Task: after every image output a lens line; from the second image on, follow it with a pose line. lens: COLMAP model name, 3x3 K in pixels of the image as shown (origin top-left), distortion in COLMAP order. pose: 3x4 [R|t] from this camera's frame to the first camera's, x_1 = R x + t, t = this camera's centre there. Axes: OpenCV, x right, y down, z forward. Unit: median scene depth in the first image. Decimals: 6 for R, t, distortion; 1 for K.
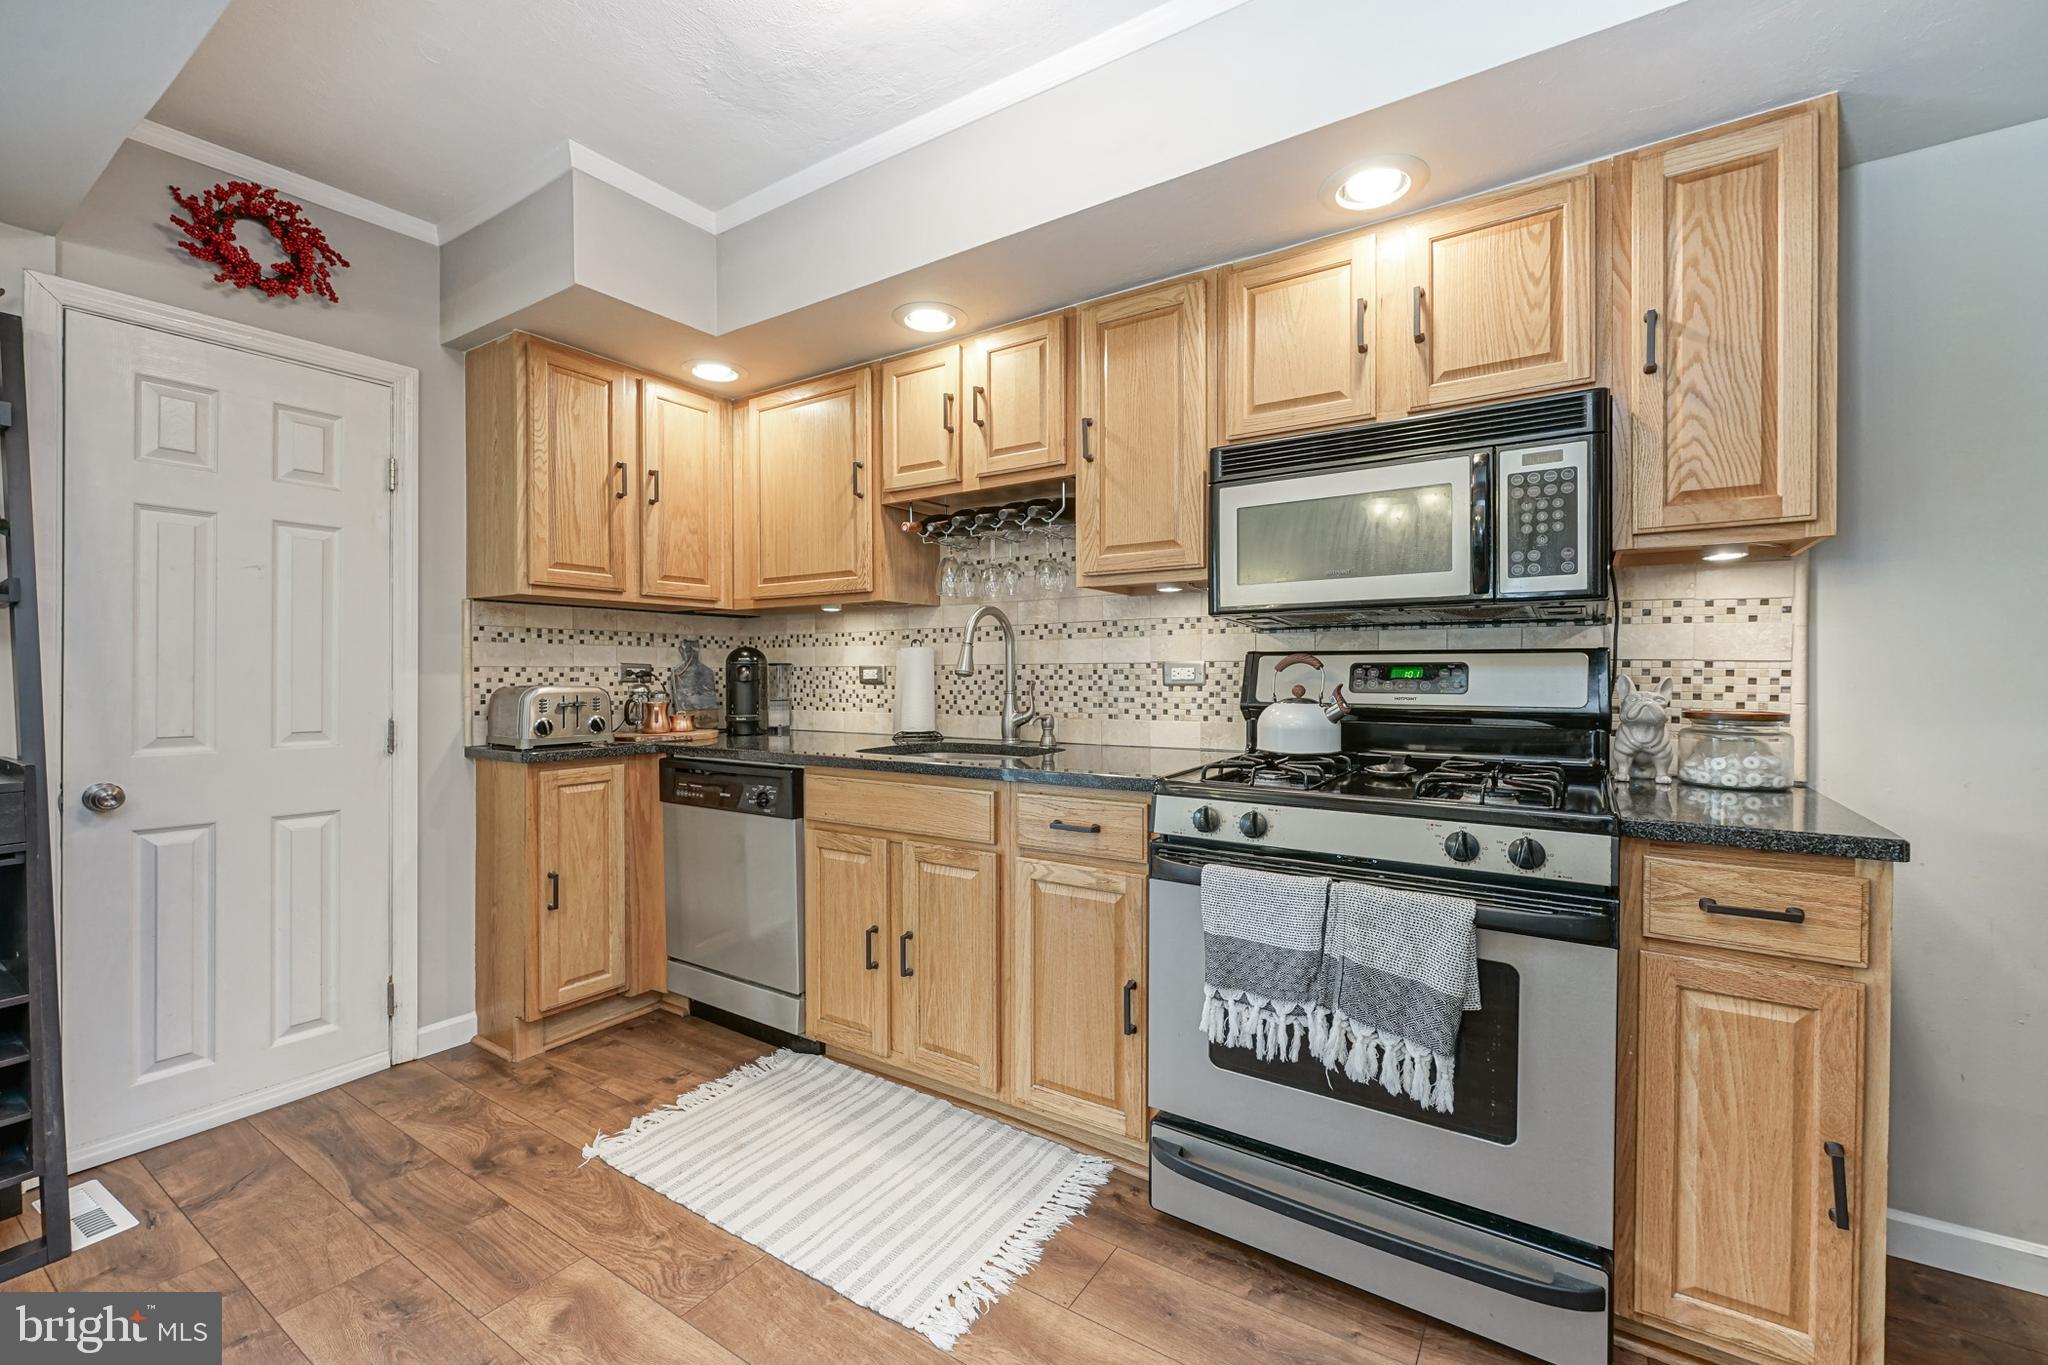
lens RADIAL K [[828.7, 0, 1033.0], [0, 828.7, 688.7], [0, 0, 1]] dist [-0.000952, 0.000099]
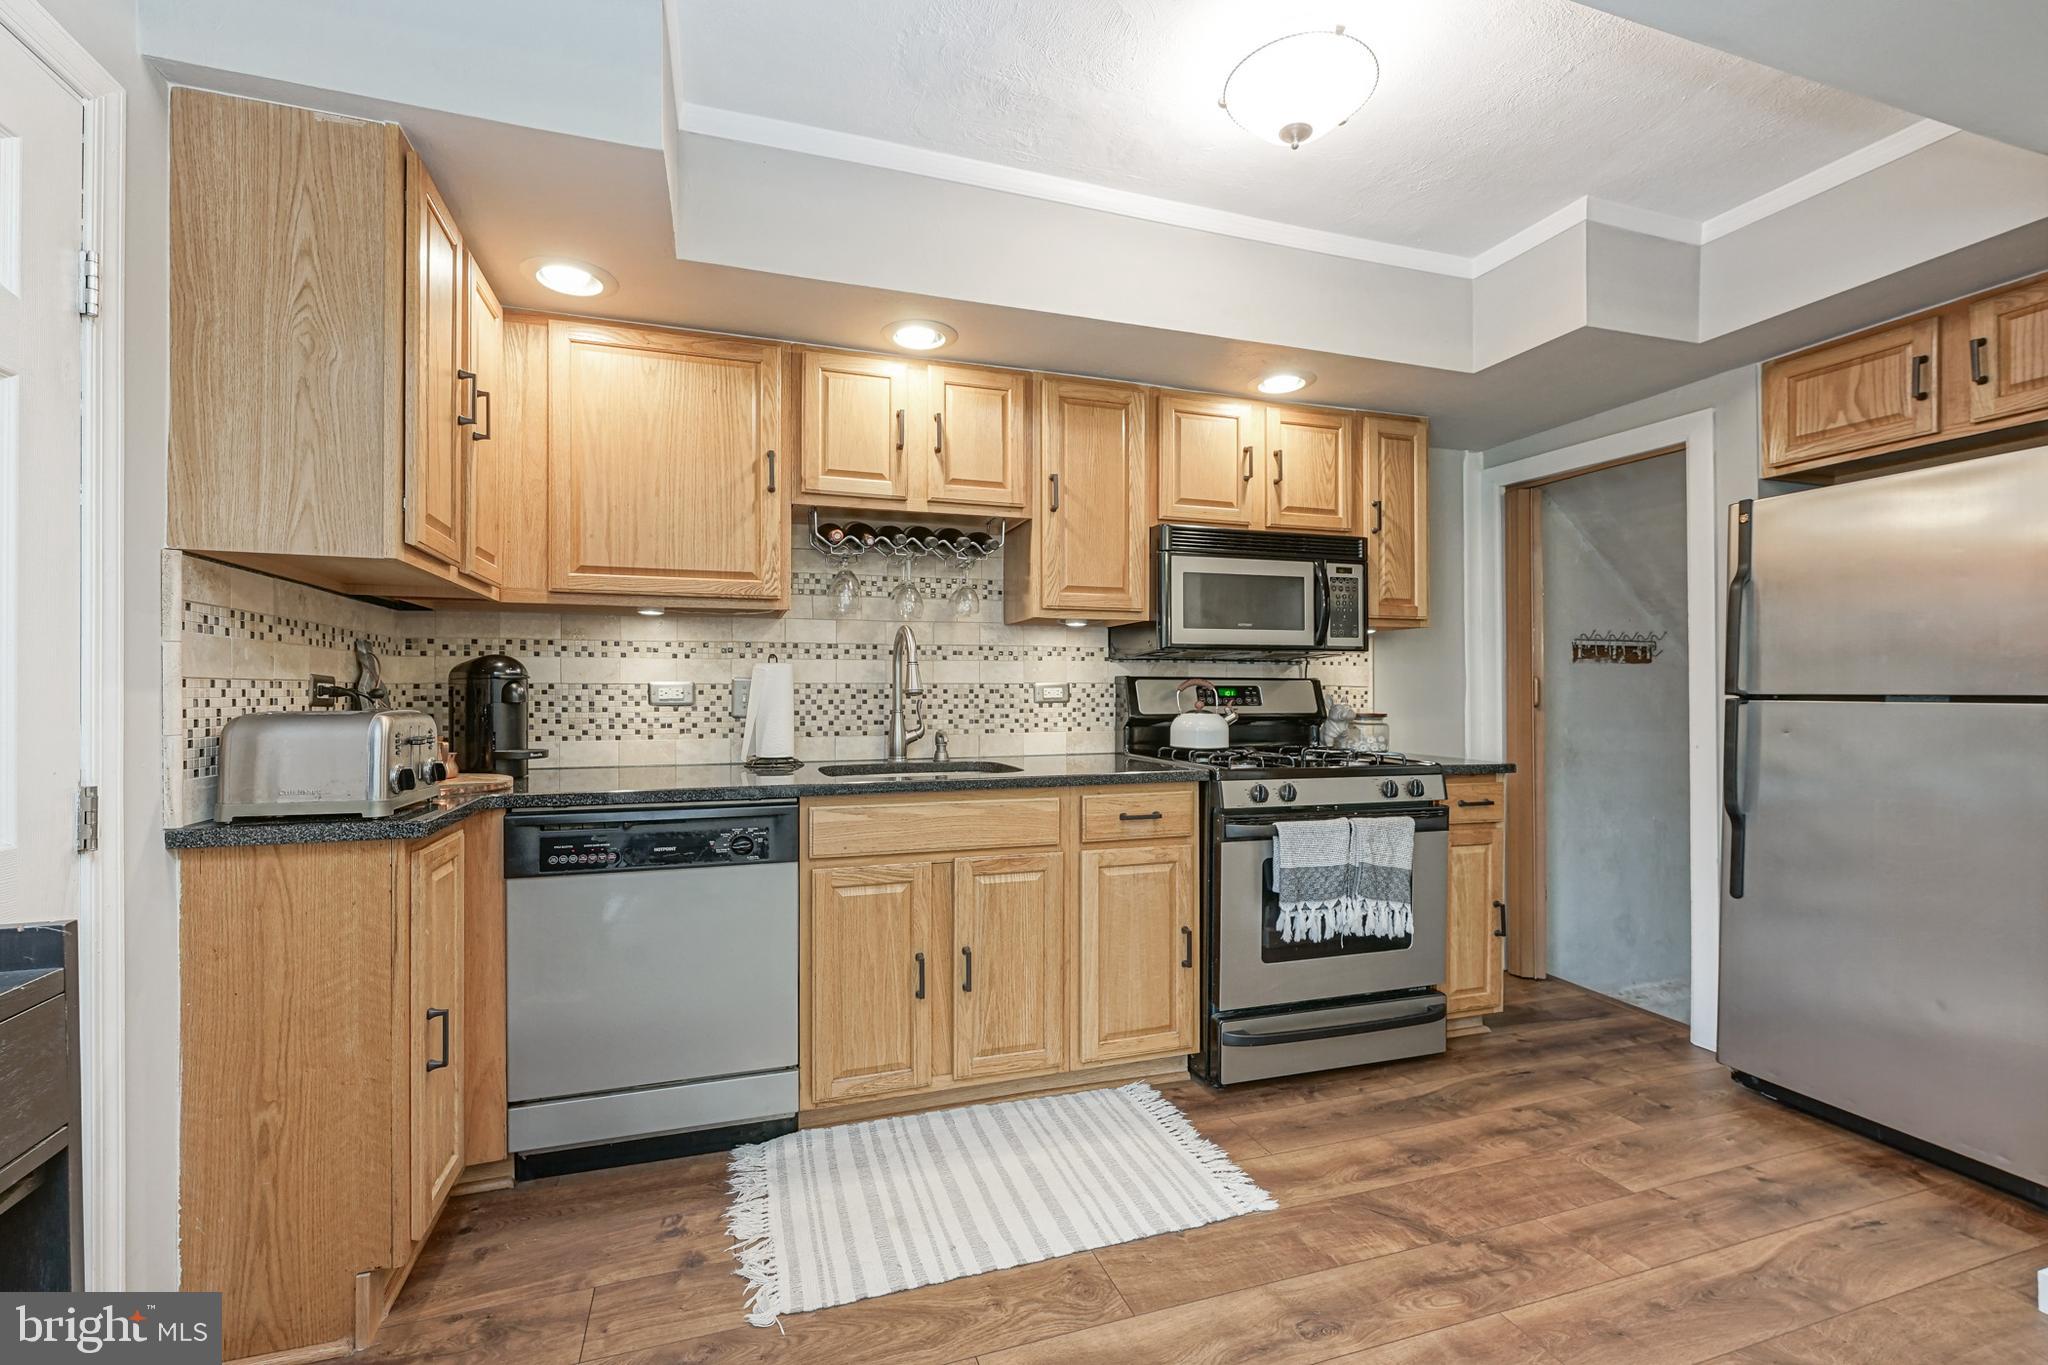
lens RADIAL K [[828.7, 0, 1022.7], [0, 828.7, 701.6], [0, 0, 1]] dist [-0.000952, 0.000099]
pose [[0.641138, -0.006755, 0.767396, -0.856174], [0.012448, 0.999921, -0.001598, -0.004295], [-0.767324, 0.010577, 0.641172, 0.285583]]
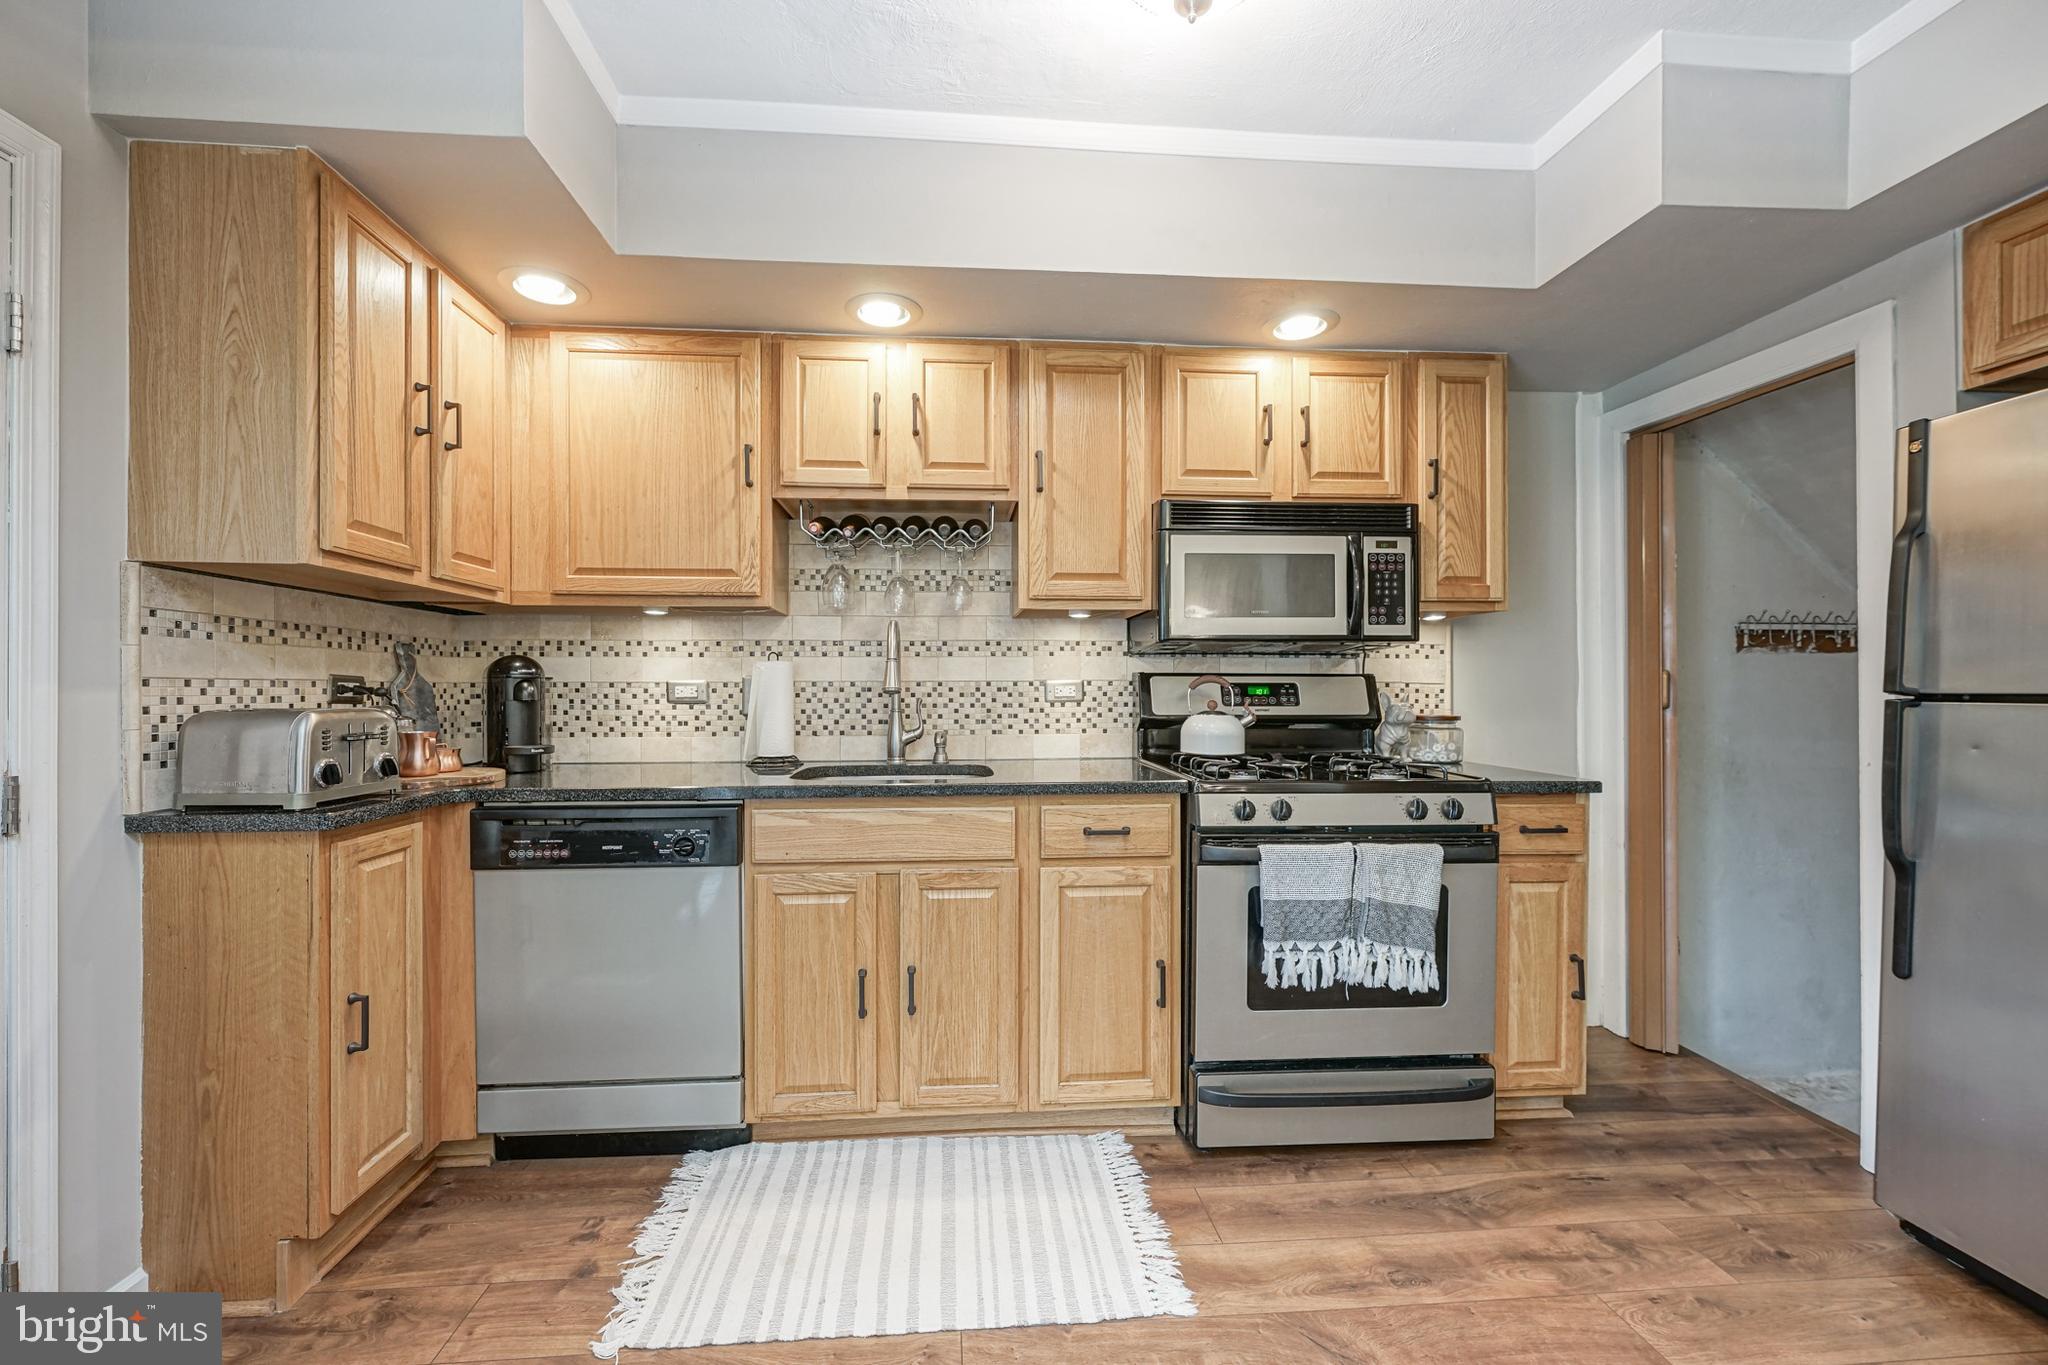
lens RADIAL K [[828.7, 0, 1018.6], [0, 828.7, 700.5], [0, 0, 1]] dist [-0.000952, 0.000099]
pose [[0.793364, -0.006232, 0.608716, -0.606316], [0.009864, 0.999948, -0.002619, -0.003334], [-0.608668, 0.008082, 0.793384, 0.175533]]
